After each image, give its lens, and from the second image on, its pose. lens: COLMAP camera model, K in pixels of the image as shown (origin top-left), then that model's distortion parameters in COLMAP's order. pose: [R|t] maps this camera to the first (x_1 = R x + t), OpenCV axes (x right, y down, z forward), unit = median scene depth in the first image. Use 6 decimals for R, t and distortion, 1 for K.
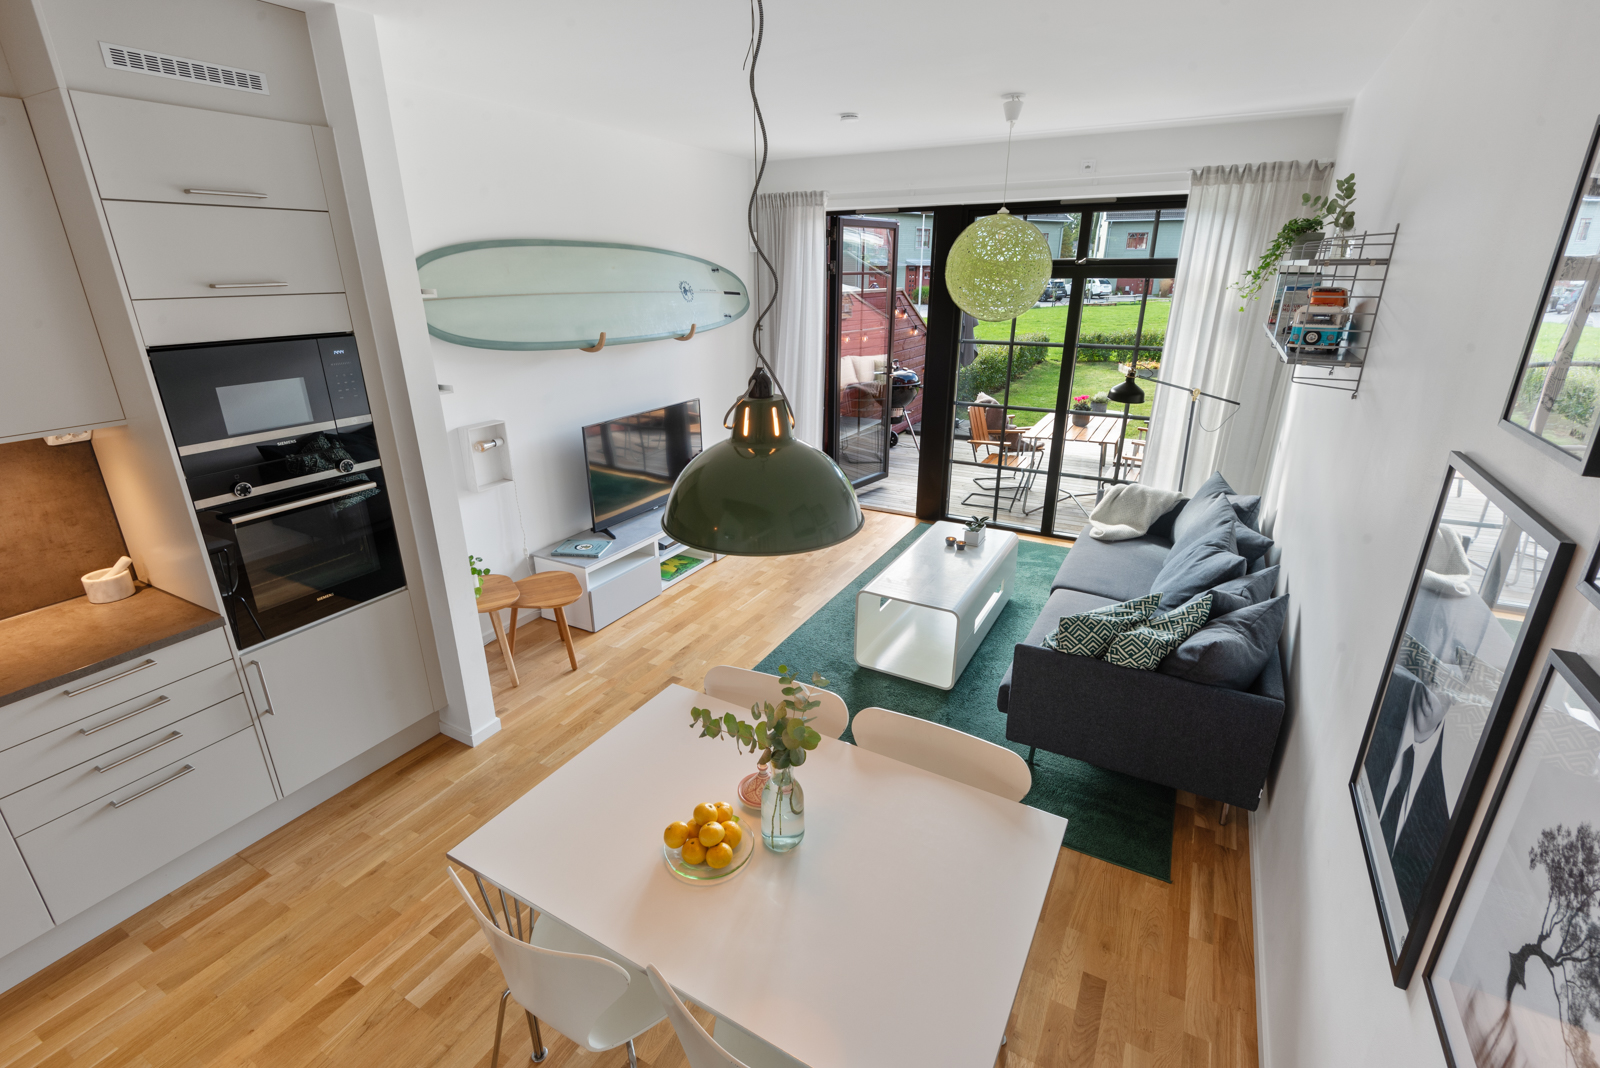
lens RADIAL K [[725.6, 0, 794.9], [0, 725.6, 531.4], [0, 0, 1]] dist [0.002830, -0.000072]
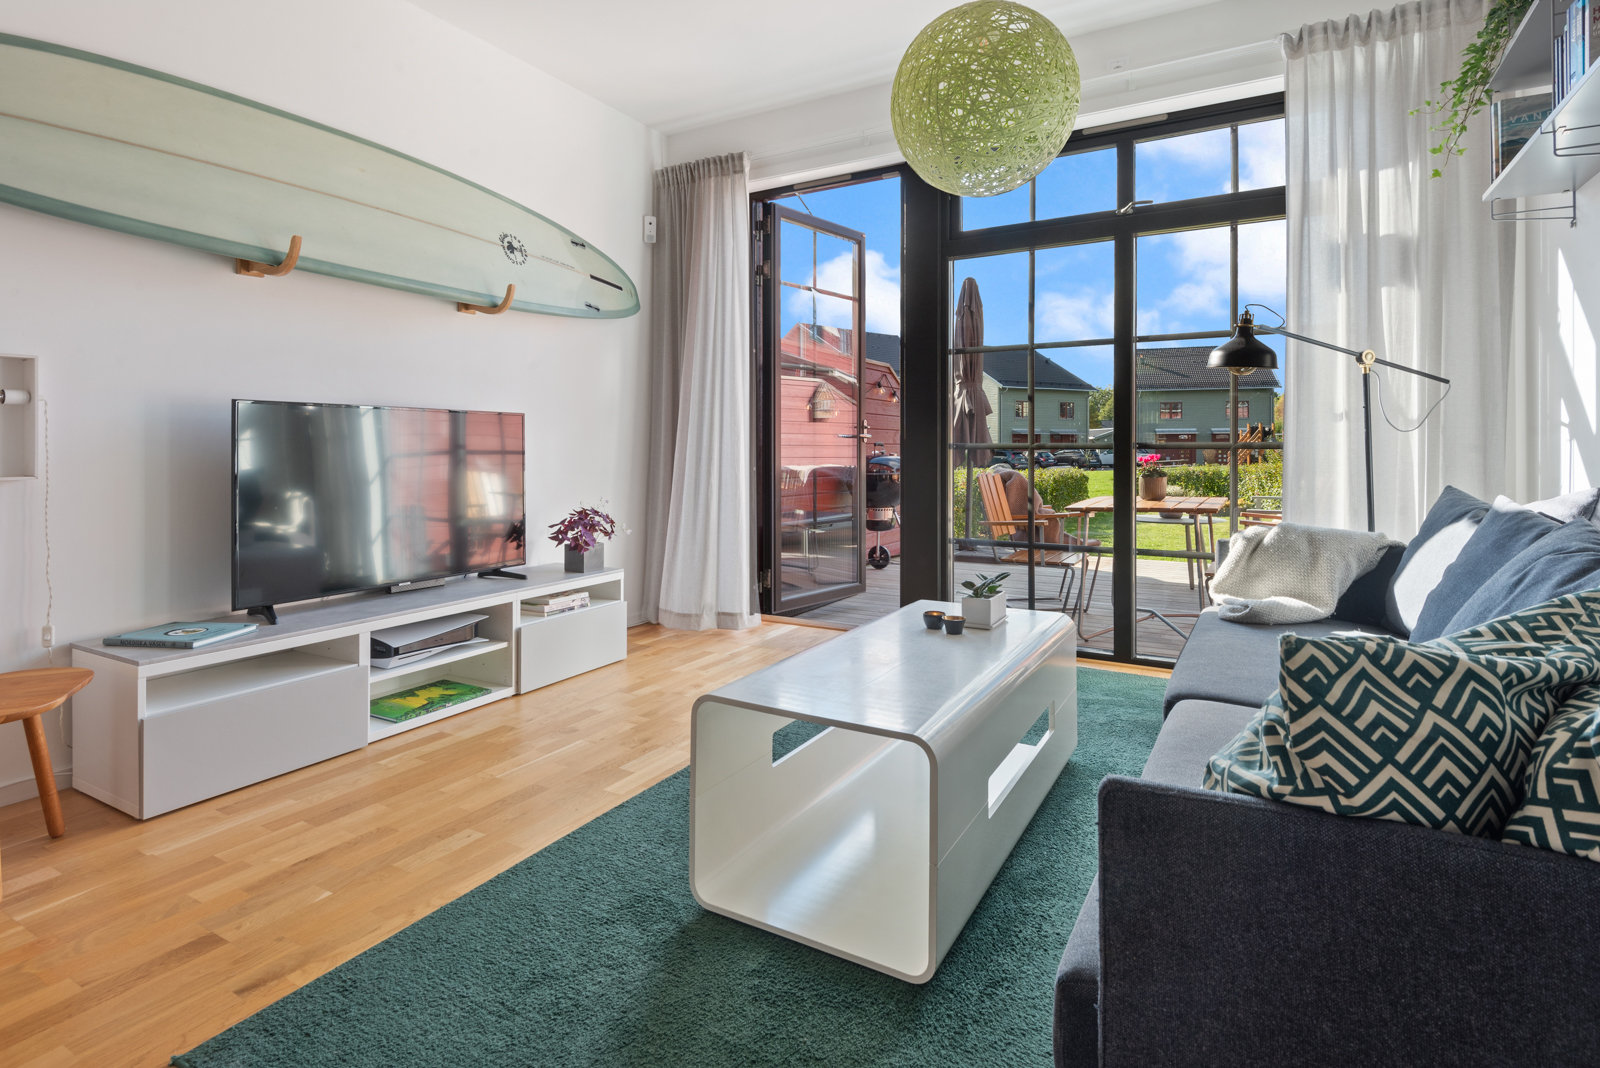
lens RADIAL K [[804.6, 0, 804.0], [0, 804.6, 448.7], [0, 0, 1]] dist [0.006507, -0.002398]
pose [[0.999930, 0.004275, -0.011002, 0.133734], [-0.007891, 0.935309, -0.353744, 0.096924], [0.008778, 0.353806, 0.935277, 0.458796]]
